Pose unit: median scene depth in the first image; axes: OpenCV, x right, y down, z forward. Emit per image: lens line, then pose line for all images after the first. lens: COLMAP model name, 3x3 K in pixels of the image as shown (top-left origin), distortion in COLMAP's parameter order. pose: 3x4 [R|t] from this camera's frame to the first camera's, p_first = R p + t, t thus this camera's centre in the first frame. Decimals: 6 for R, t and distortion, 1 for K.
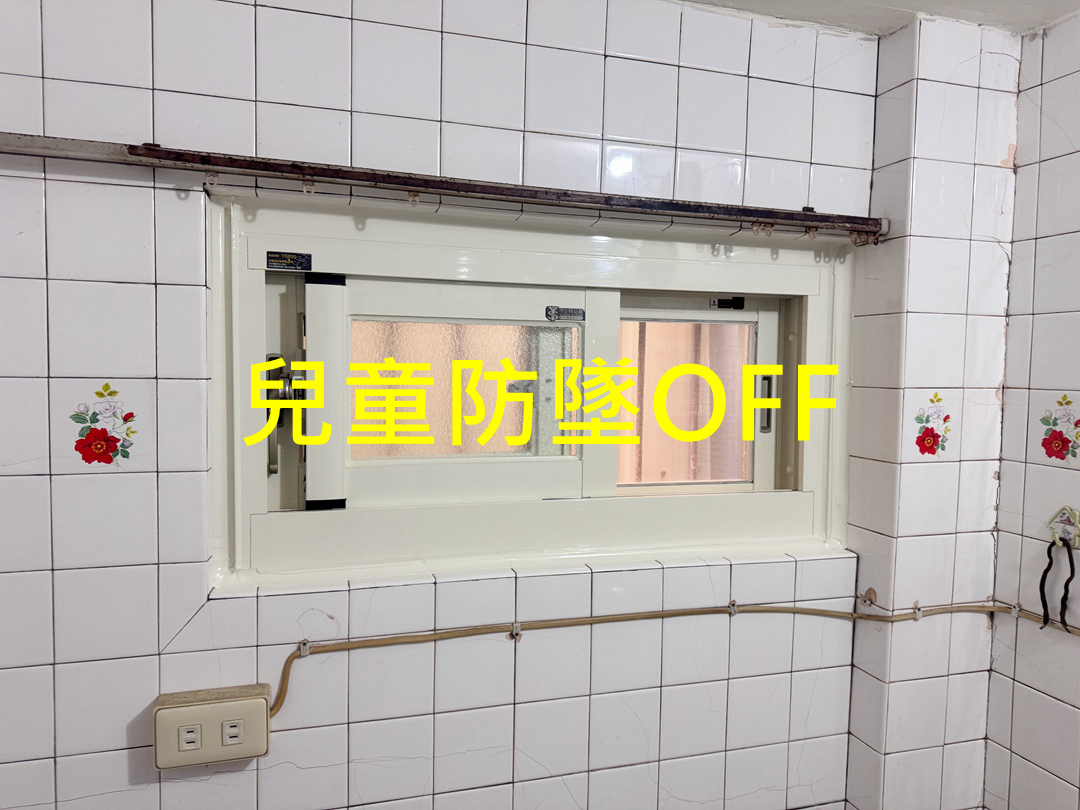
lens RADIAL K [[738.0, 0, 535.9], [0, 738.0, 404.8], [0, 0, 1]] dist [-0.031200, -0.005519]
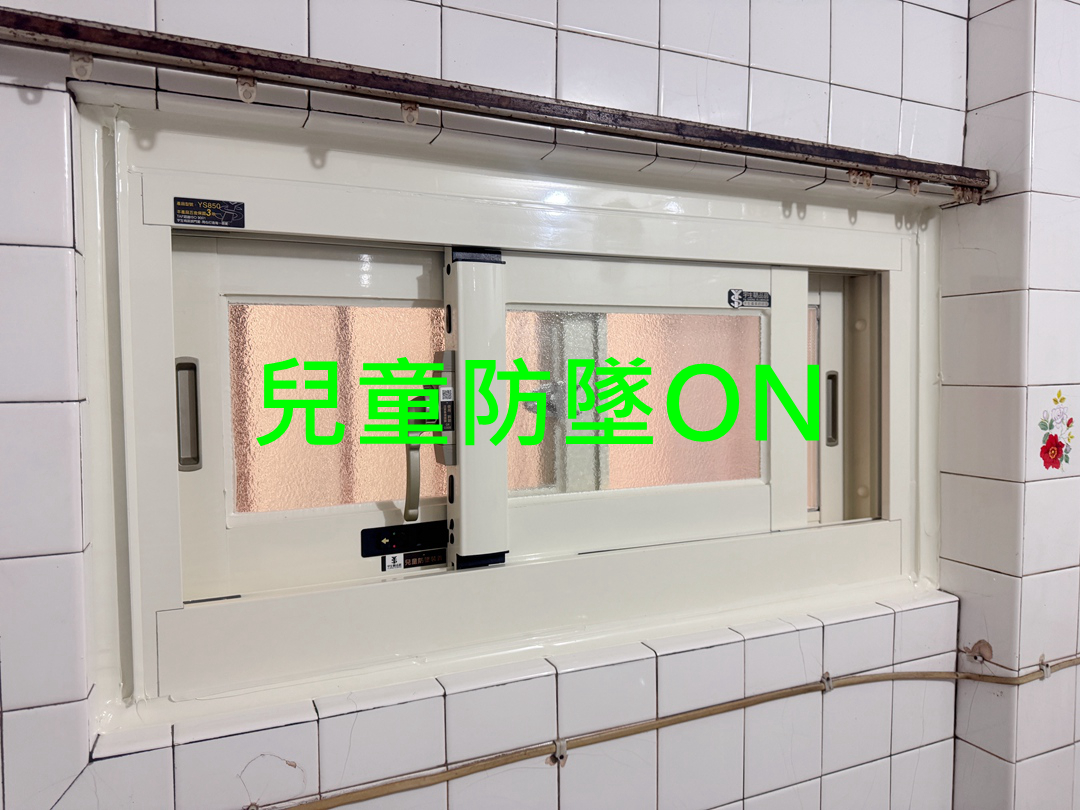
lens RADIAL K [[738.0, 0, 513.2], [0, 738.0, 397.1], [0, 0, 1]] dist [-0.031200, -0.005519]
pose [[0.992857, -0.027073, 0.116198, -0.141278], [0.028708, 0.999511, -0.012426, -0.017819], [-0.115805, 0.015673, 0.993148, 0.313870]]
